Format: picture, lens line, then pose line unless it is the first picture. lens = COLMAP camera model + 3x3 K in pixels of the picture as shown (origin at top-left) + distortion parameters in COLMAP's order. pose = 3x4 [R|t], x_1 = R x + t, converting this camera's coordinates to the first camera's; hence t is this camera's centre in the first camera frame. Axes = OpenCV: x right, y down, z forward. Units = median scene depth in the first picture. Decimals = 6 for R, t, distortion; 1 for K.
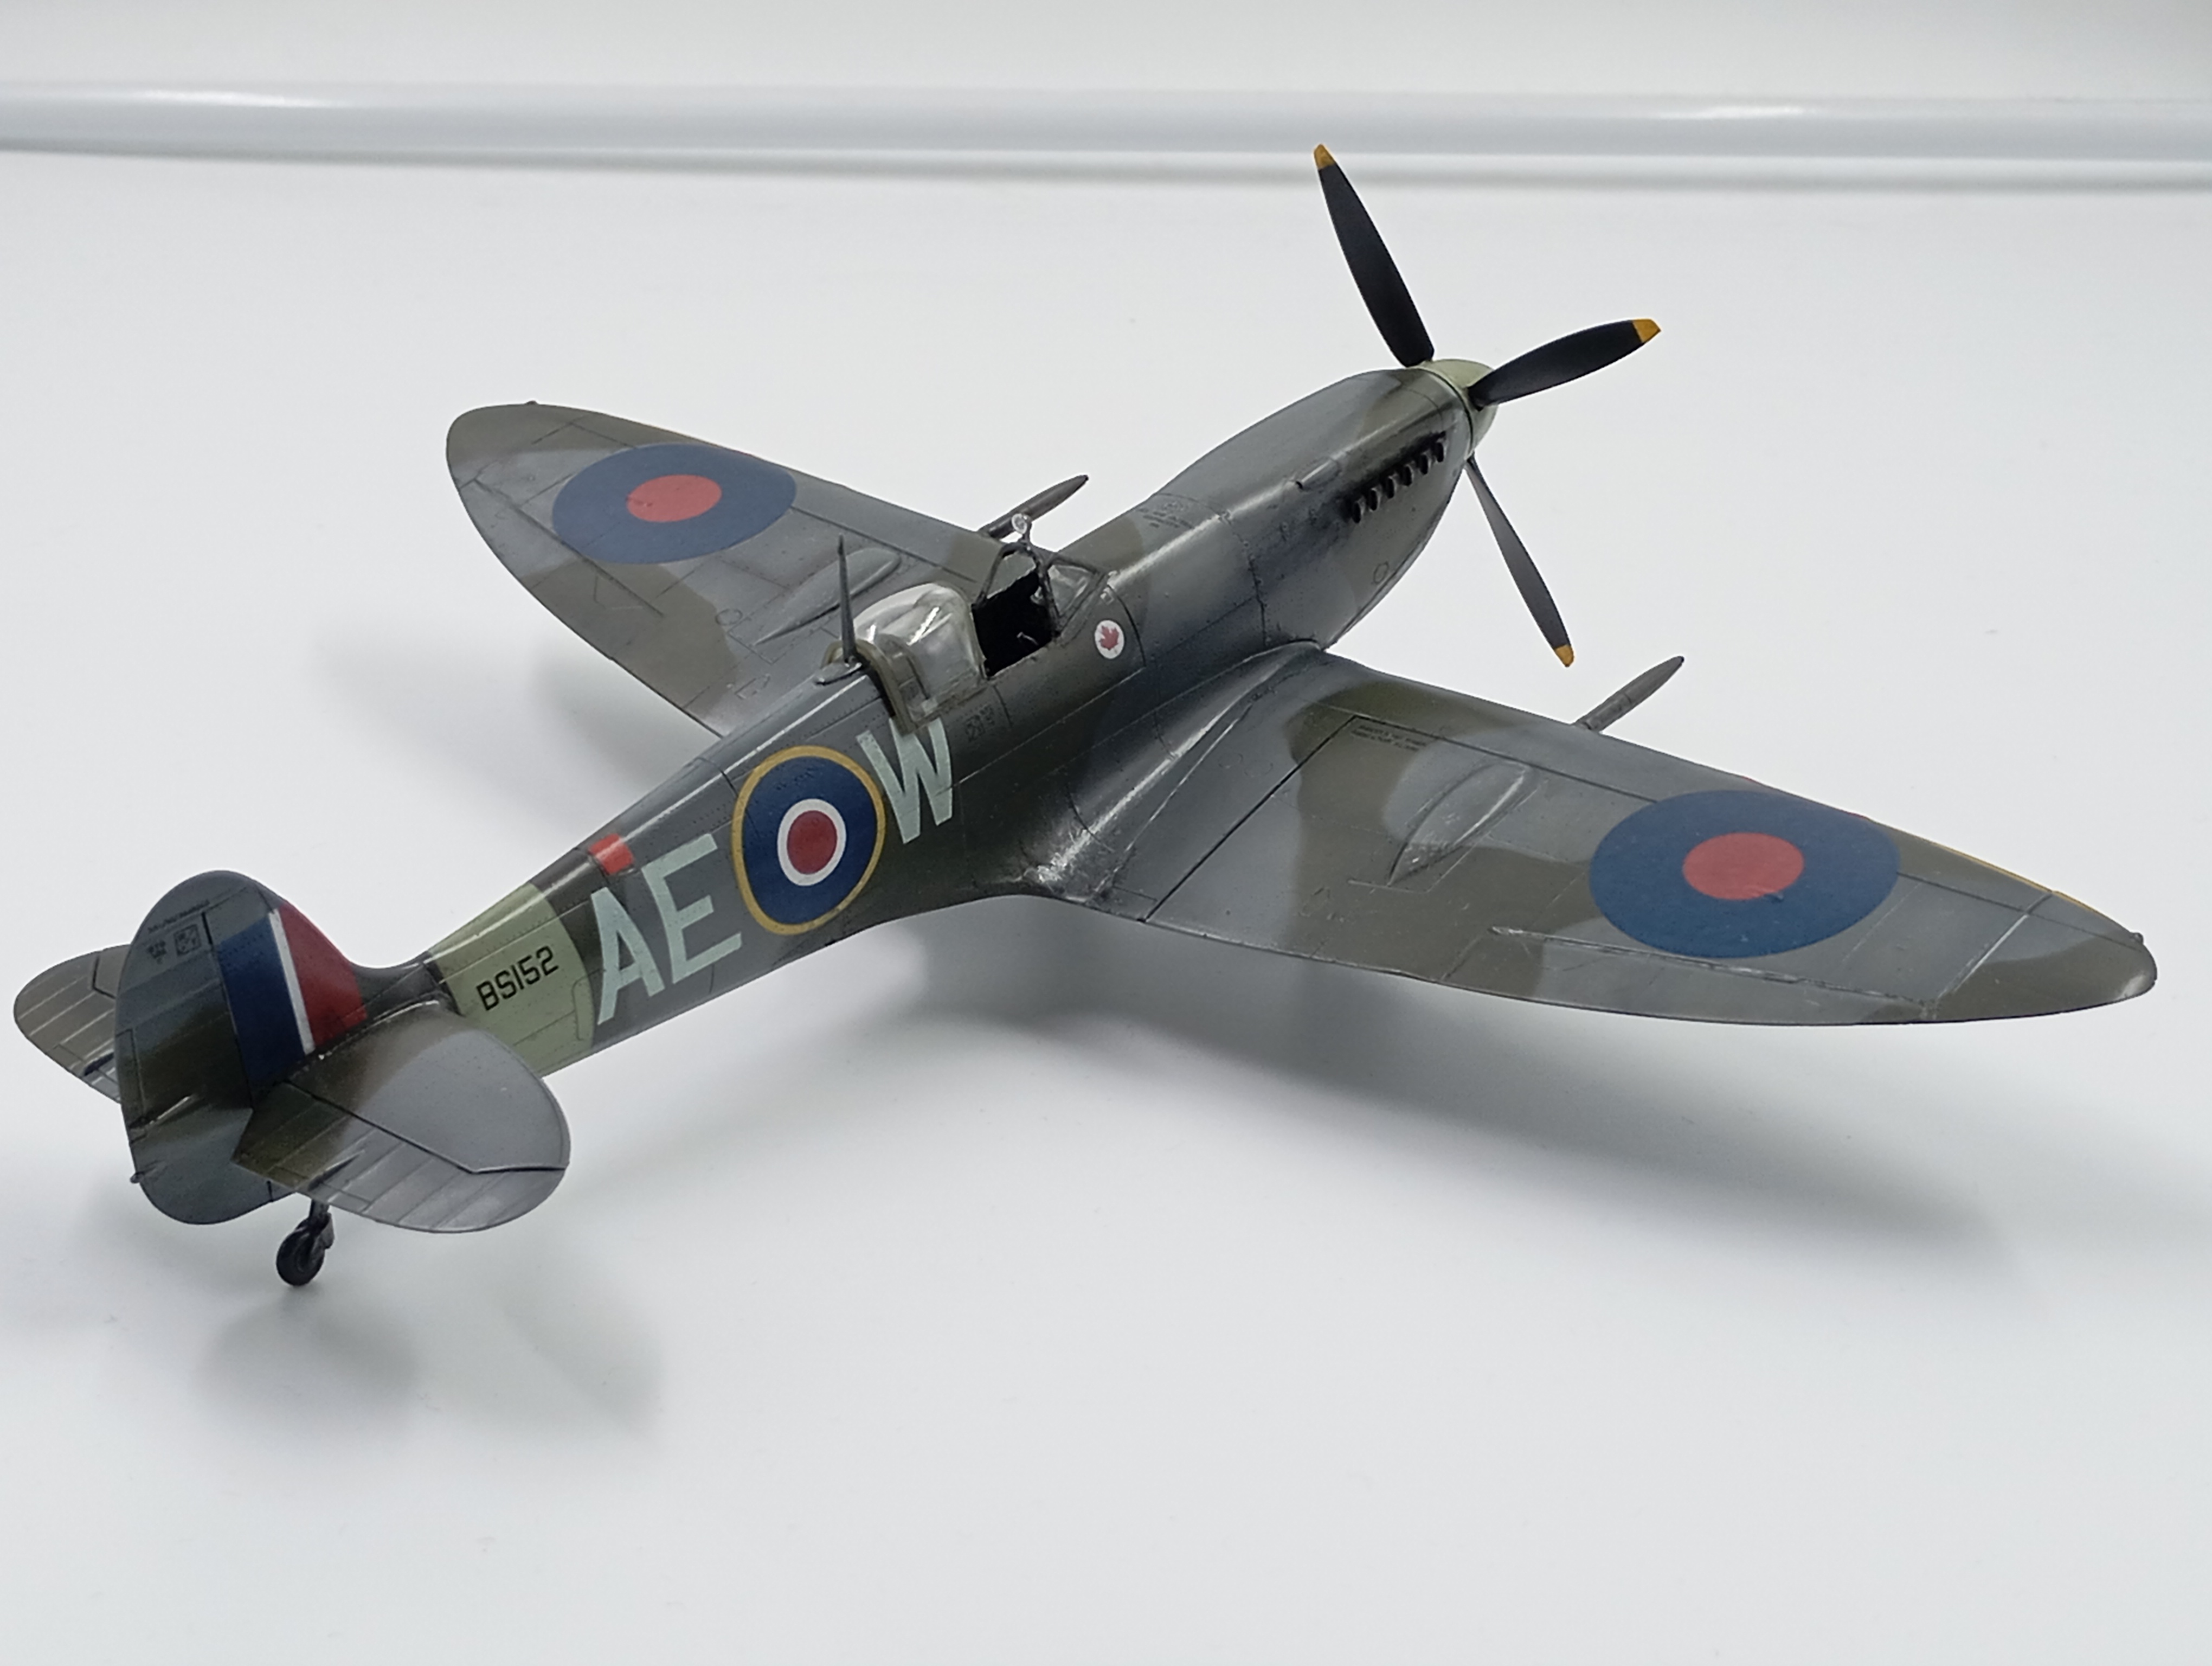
lens RADIAL K [[3770.4, 0, 1109.7], [0, 3770.4, 831.5], [0, 0, 1]] dist [0.058159, 0.000000]
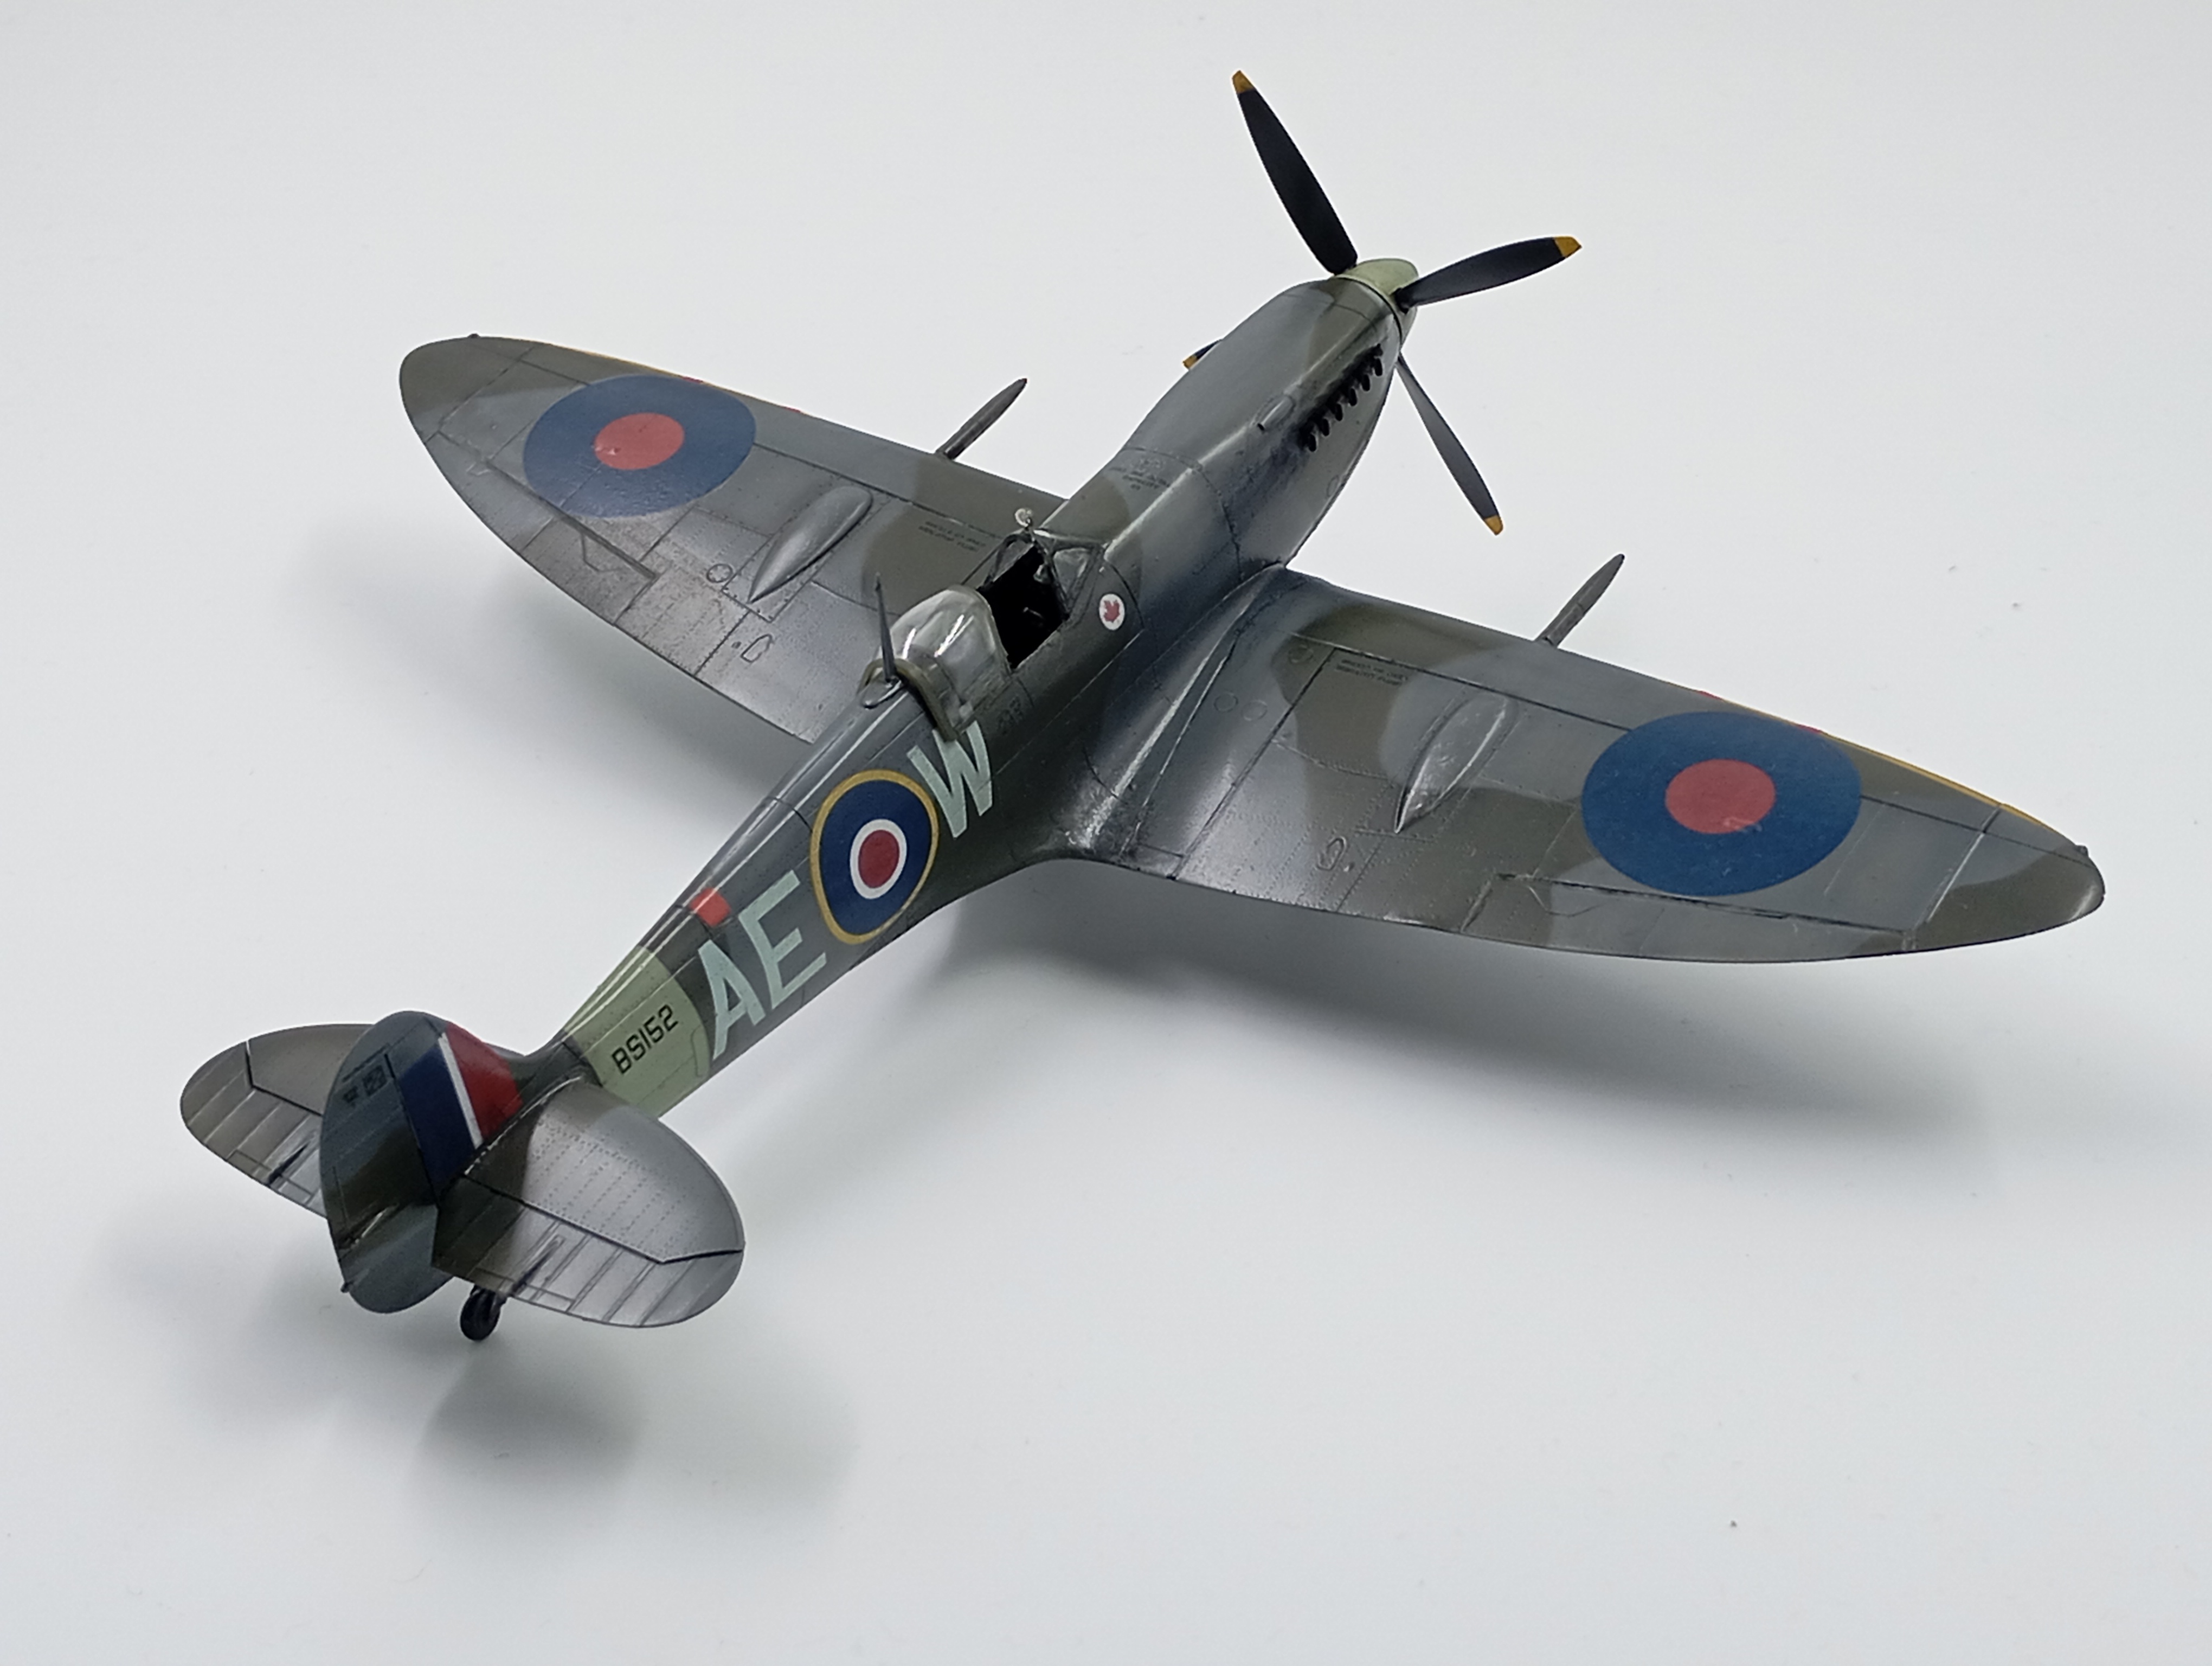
lens RADIAL K [[3770.4, 0, 1113.3], [0, 3770.4, 837.8], [0, 0, 1]] dist [0.058159, 0.000000]
pose [[0.992456, -0.095933, 0.076337, -0.092983], [0.082661, 0.983450, 0.161224, -0.170085], [-0.090541, -0.153698, 0.983961, -0.071191]]
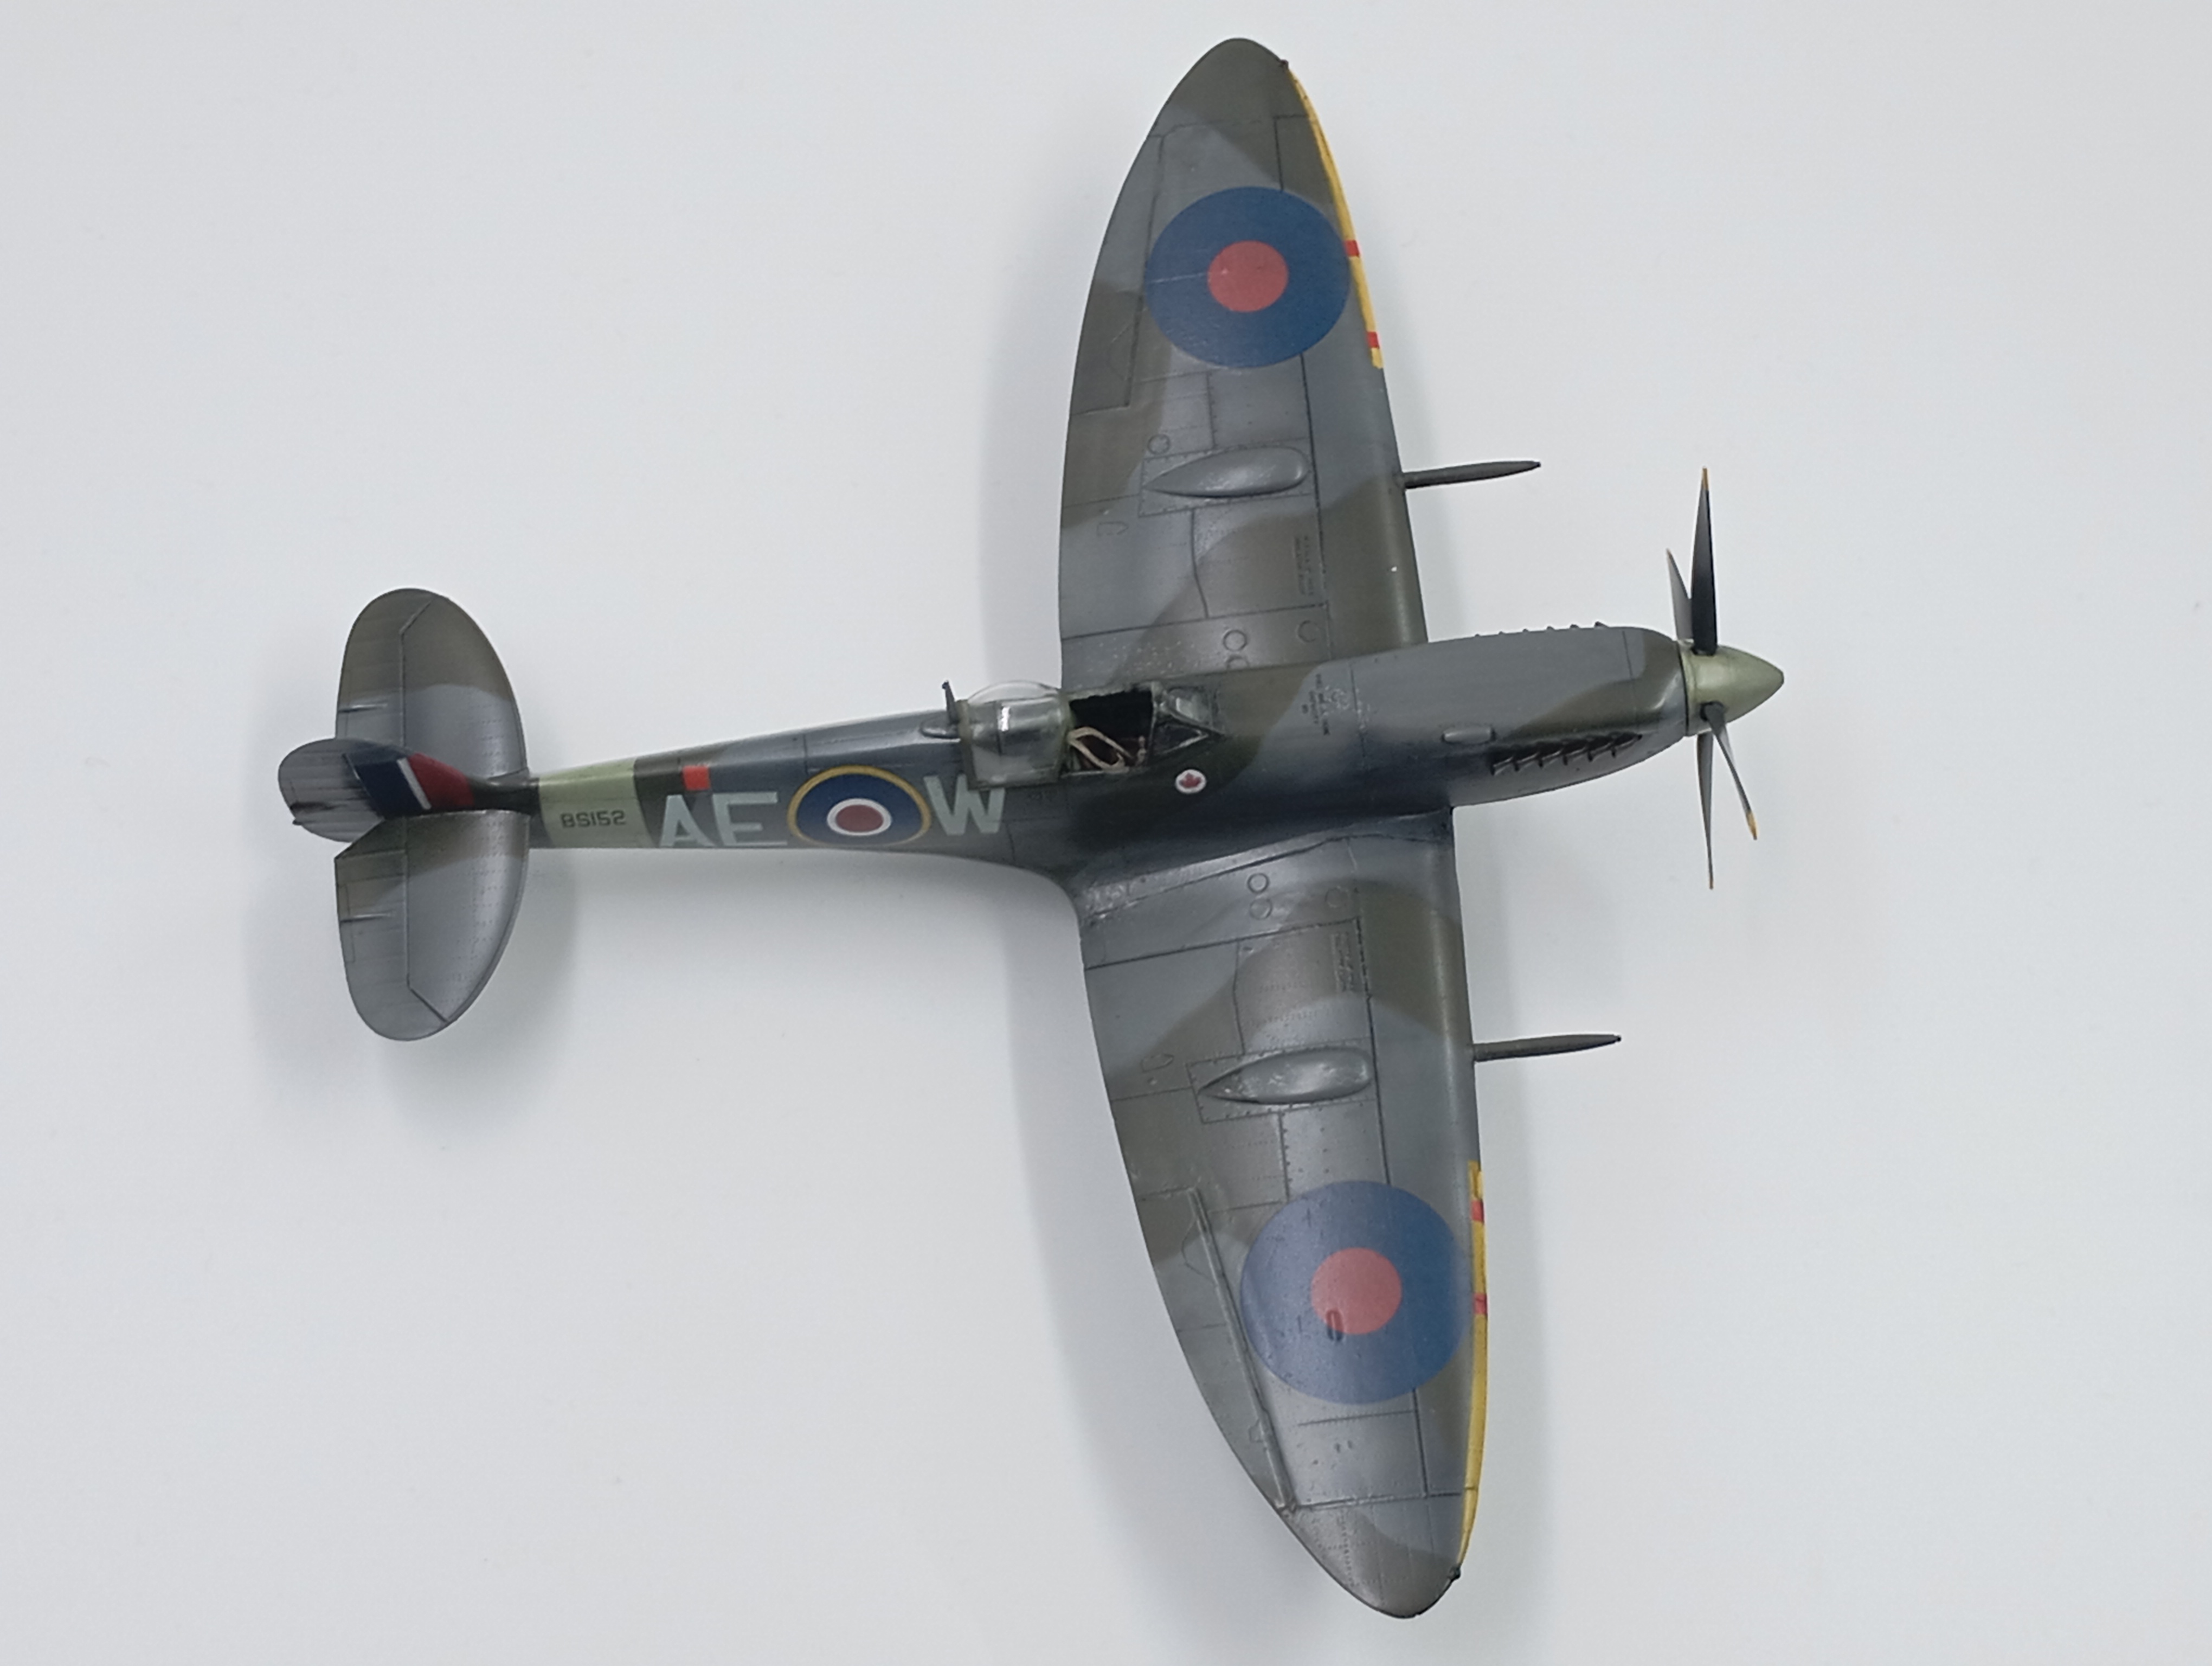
lens RADIAL K [[3770.4, 0, 1114.6], [0, 3770.4, 830.7], [0, 0, 1]] dist [0.058159, 0.000000]
pose [[0.711026, 0.656069, -0.253011, 0.331598], [-0.351888, 0.643511, 0.679756, -0.945613], [0.608783, -0.394293, 0.688416, 0.110574]]
